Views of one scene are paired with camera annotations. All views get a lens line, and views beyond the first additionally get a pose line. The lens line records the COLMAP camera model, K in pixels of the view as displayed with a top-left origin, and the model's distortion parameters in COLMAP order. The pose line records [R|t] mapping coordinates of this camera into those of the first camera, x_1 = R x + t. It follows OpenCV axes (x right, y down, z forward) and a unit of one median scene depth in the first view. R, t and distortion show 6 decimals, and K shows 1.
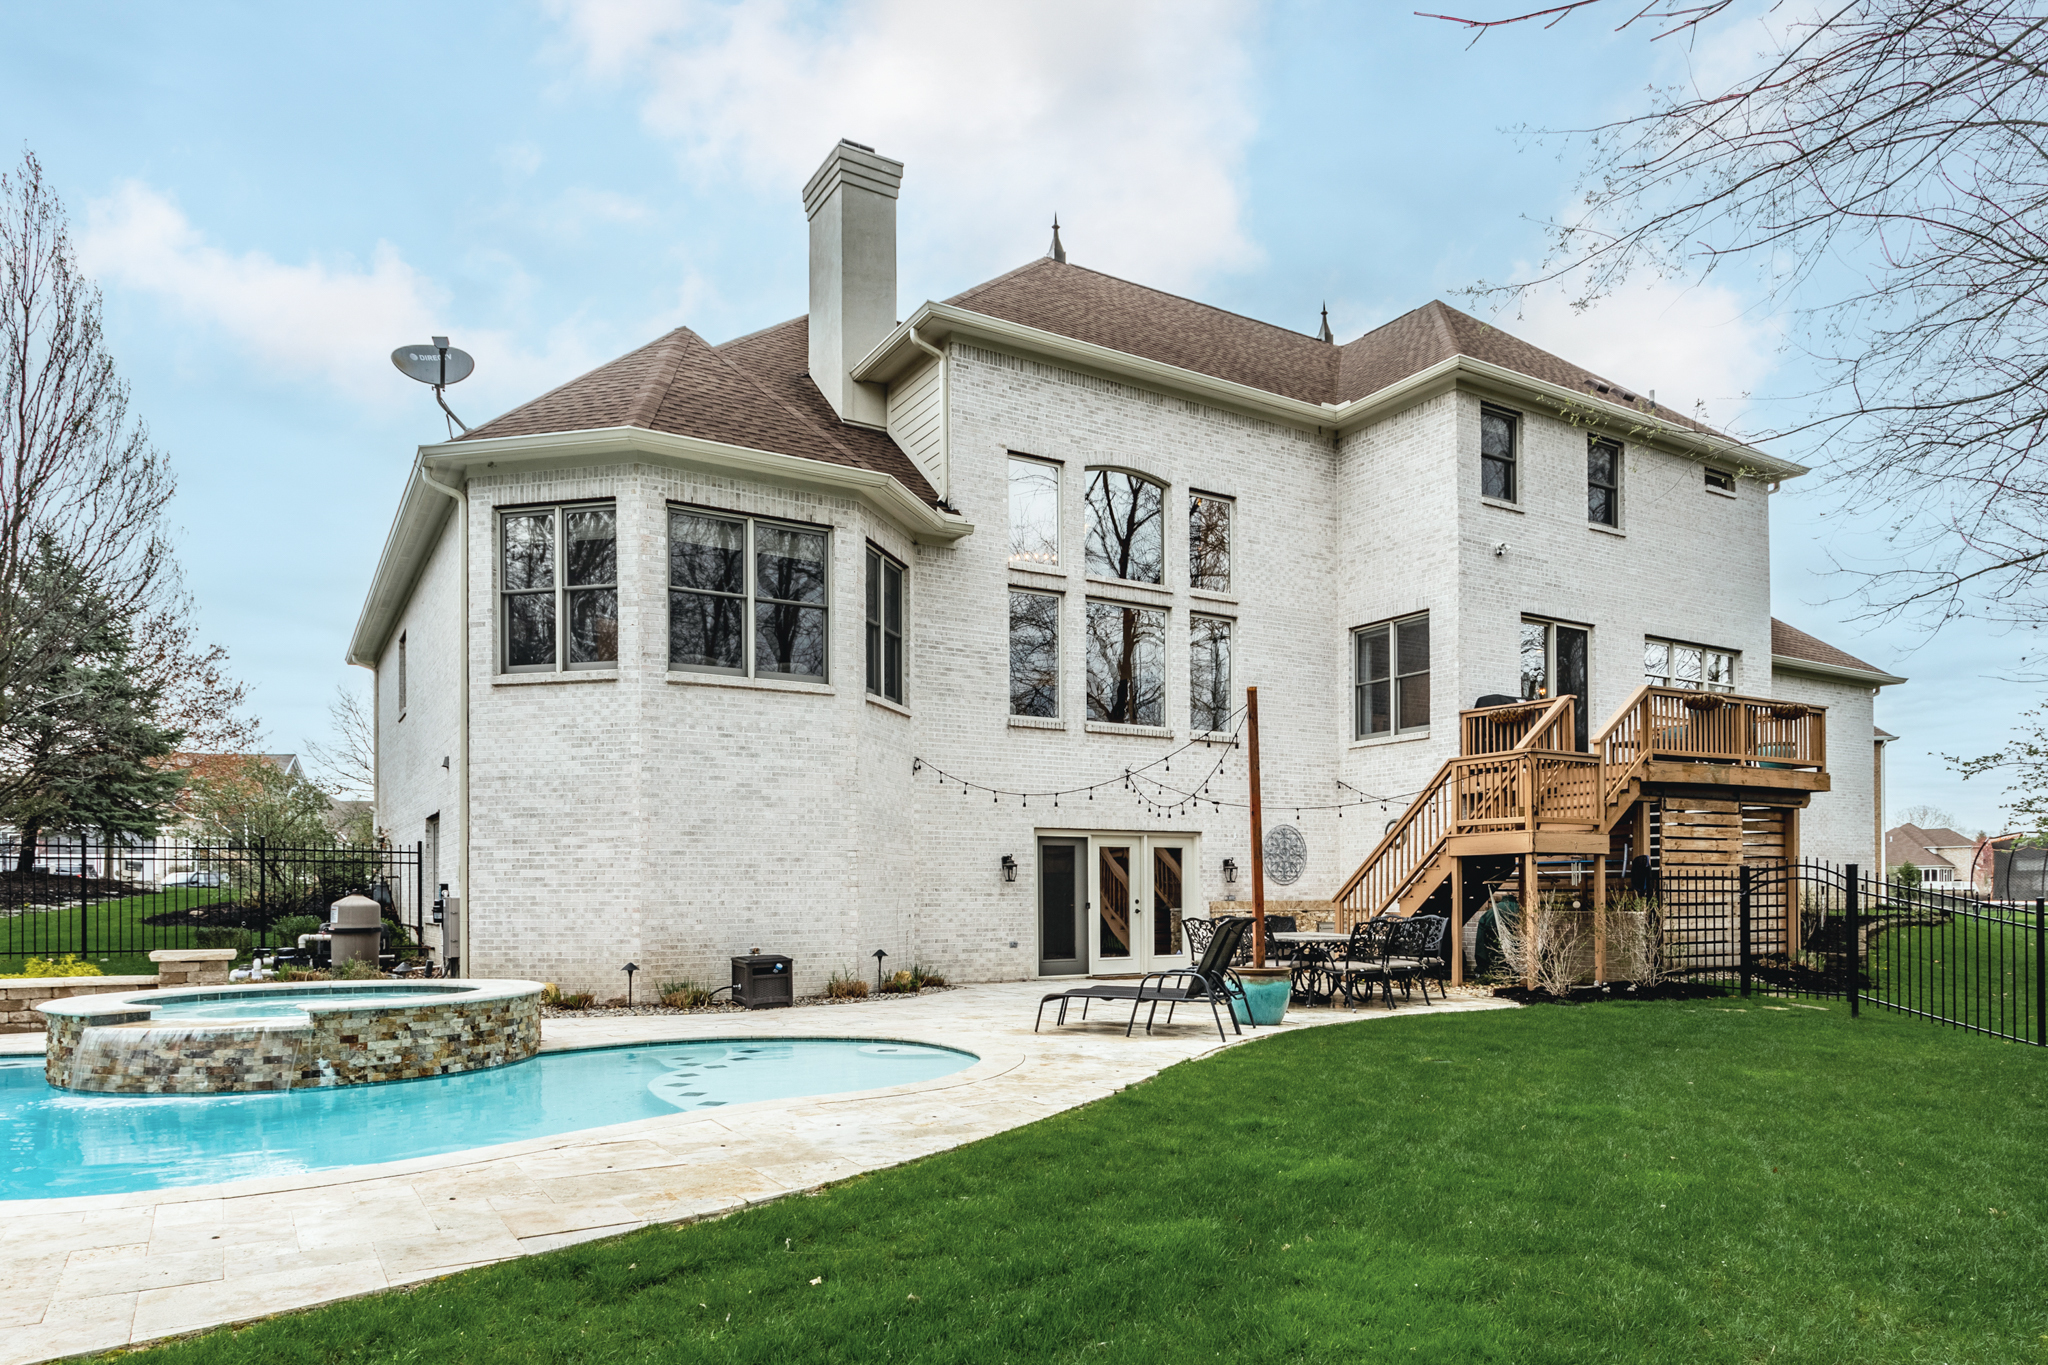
lens RADIAL K [[1264.7, 0, 1085.4], [0, 1264.7, 723.8], [0, 0, 1]] dist [0.008721, 0.001294]
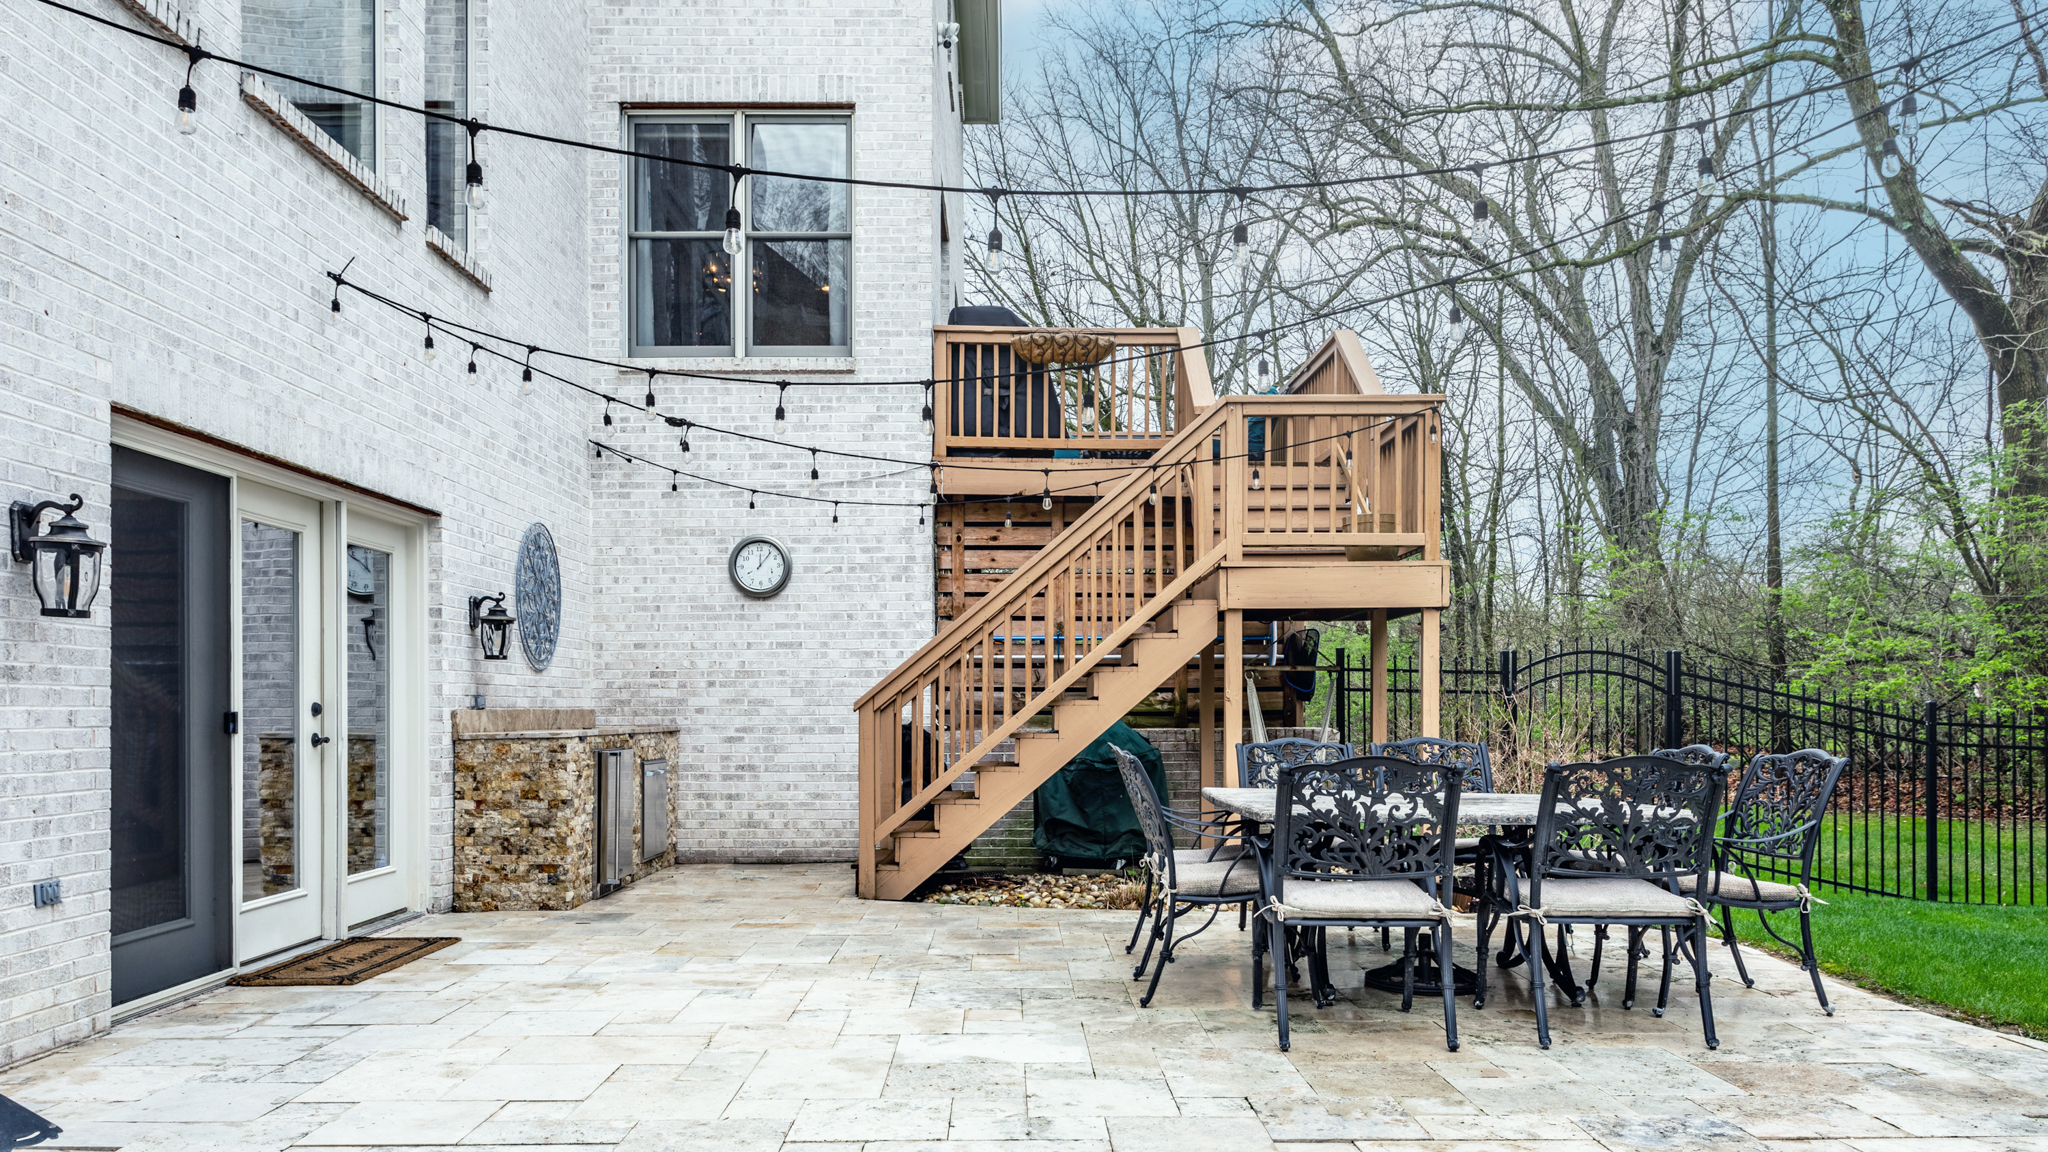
lens RADIAL K [[1498.8, 0, 1027.7], [0, 1498.8, 685.2], [0, 0, 1]] dist [-0.004545, -0.001753]
pose [[0.522897, 0.011696, 0.852315, -0.176143], [-0.105884, 0.993053, 0.051333, 0.094448], [-0.845794, -0.117088, 0.520503, 0.644703]]
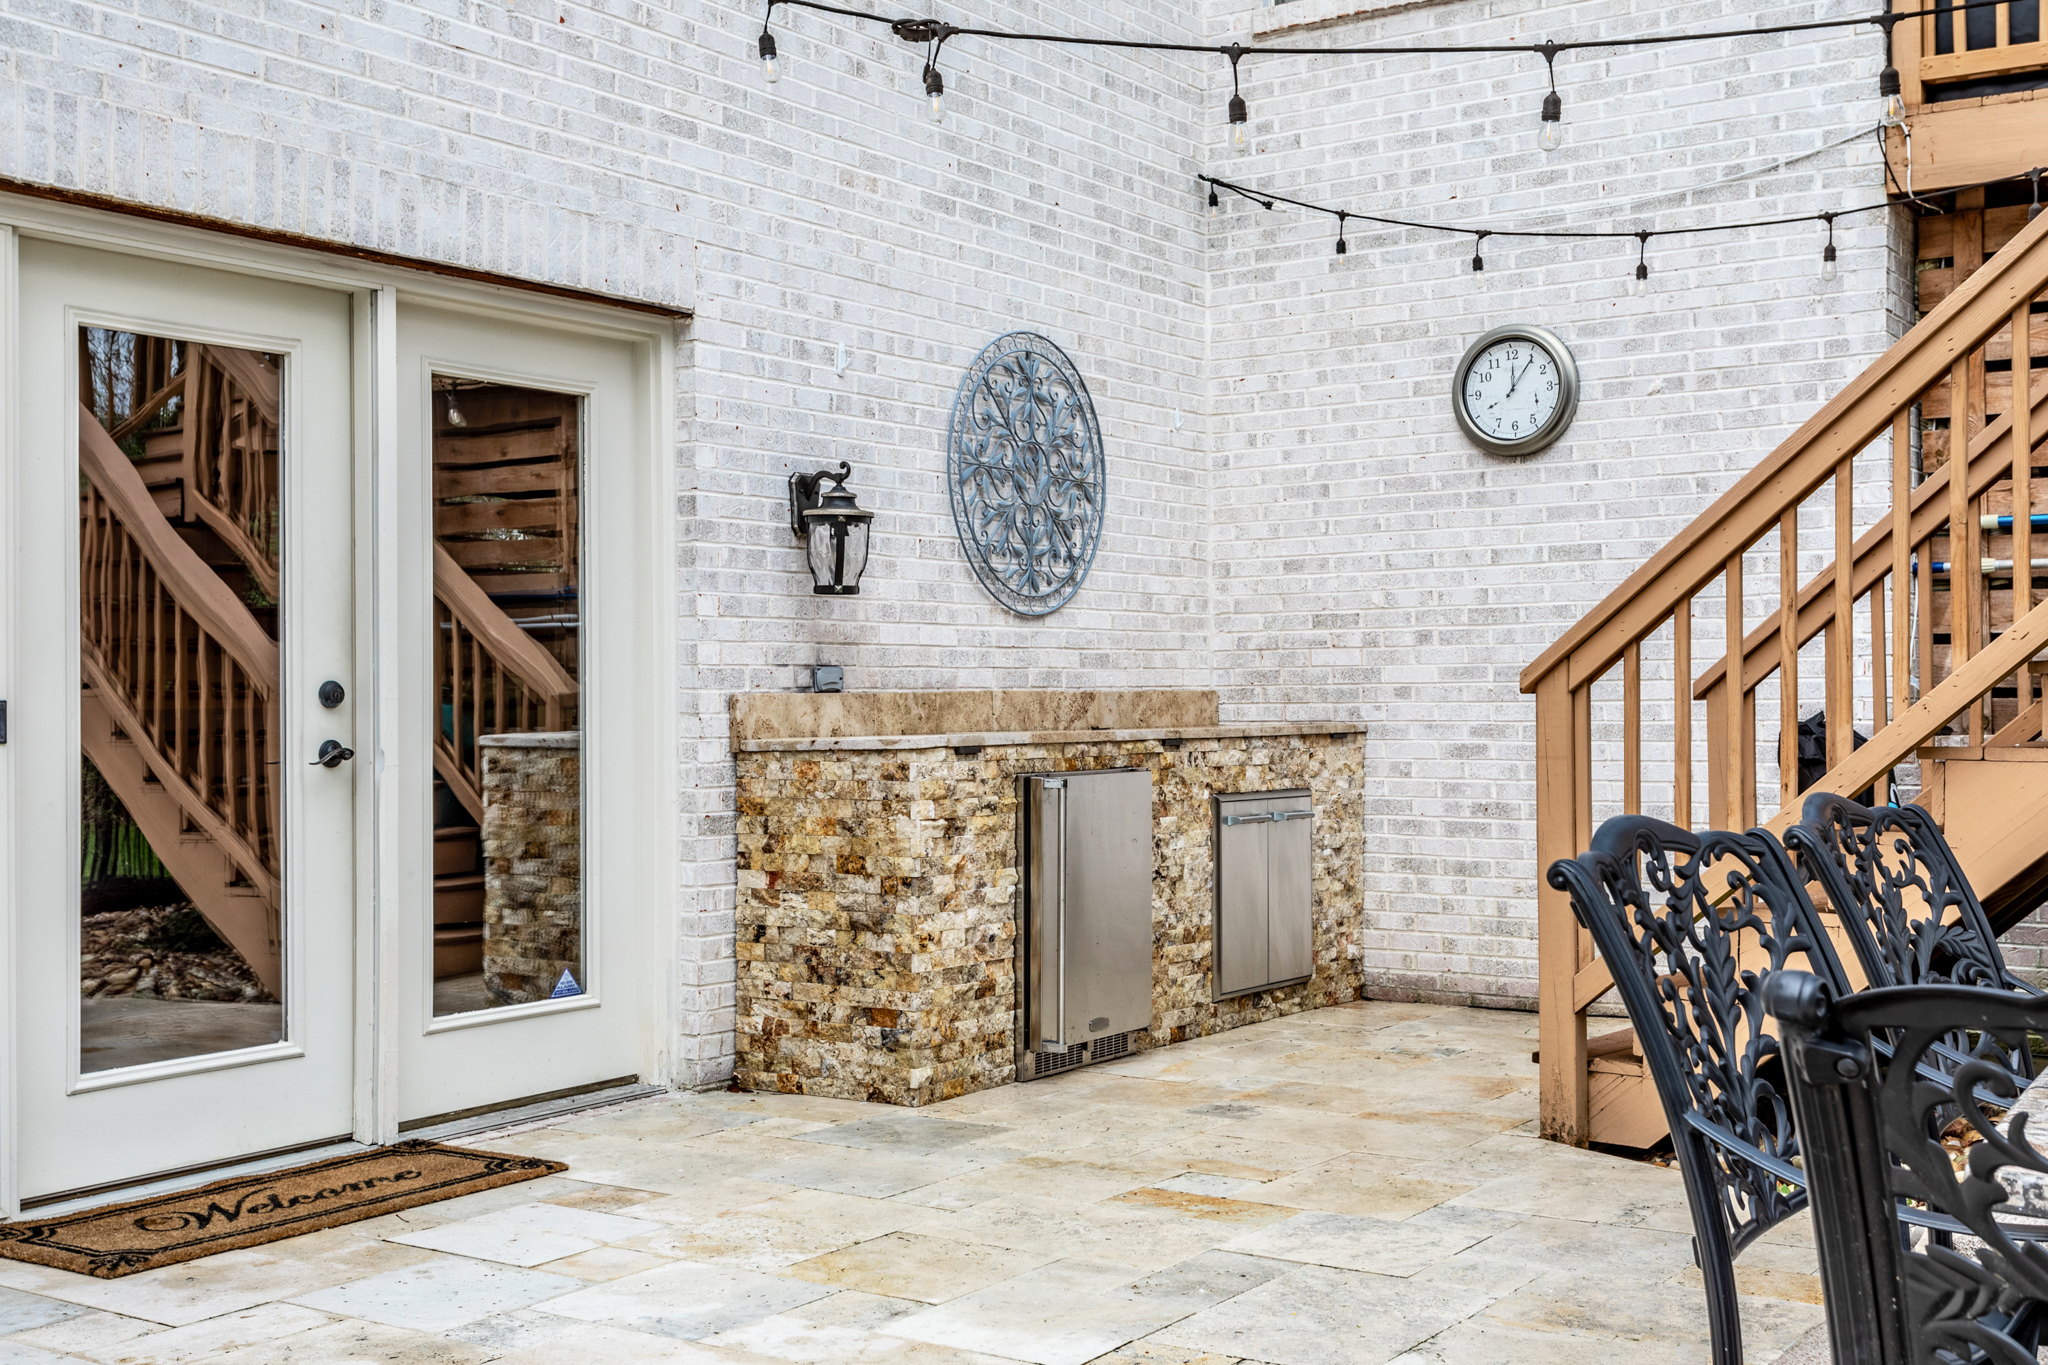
lens RADIAL K [[2283.1, 0, 1025.3], [0, 2283.1, 641.2], [0, 0, 1]] dist [0.008869, 0.015983]
pose [[0.915493, 0.001927, 0.402329, 0.004994], [-0.042869, 0.994763, 0.092783, 0.100160], [-0.400043, -0.102190, 0.910781, 0.683388]]
